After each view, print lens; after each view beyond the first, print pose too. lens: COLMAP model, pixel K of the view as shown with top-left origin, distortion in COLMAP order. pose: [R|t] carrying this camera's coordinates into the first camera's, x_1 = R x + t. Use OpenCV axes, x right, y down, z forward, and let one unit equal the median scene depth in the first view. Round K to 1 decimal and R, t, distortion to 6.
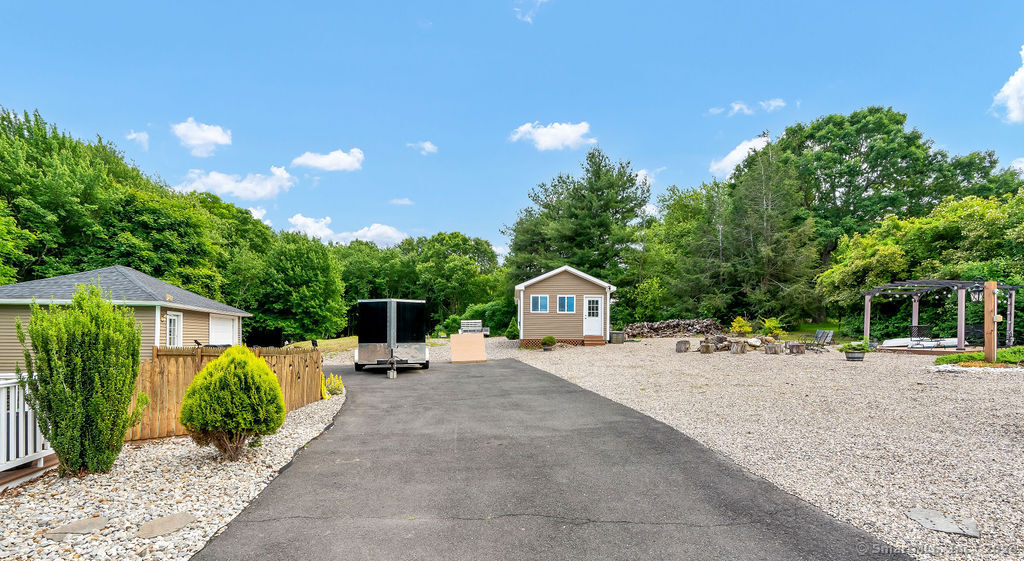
lens RADIAL K [[467.9, 0, 519.7], [0, 467.9, 338.6], [0, 0, 1]] dist [-0.000426, -0.000250]
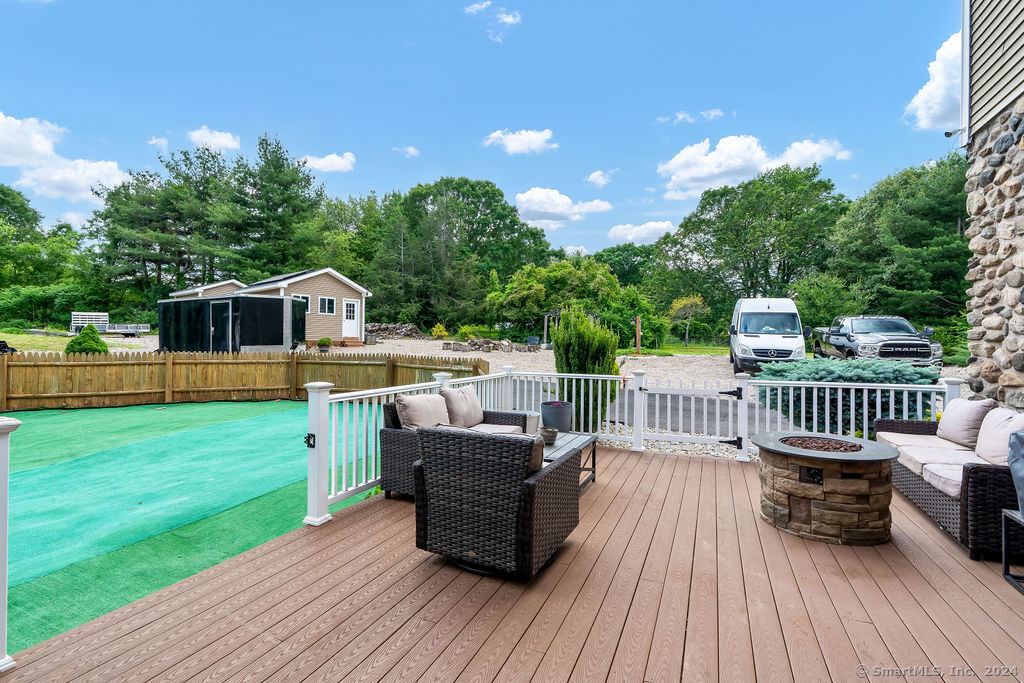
lens RADIAL K [[455.9, 0, 509.9], [0, 455.9, 340.8], [0, 0, 1]] dist [0.000261, -0.000010]
pose [[0.630639, 0.004837, 0.776061, -0.345872], [-0.008588, 0.999963, 0.000747, -0.001776], [-0.776028, -0.007136, 0.630658, 0.058627]]
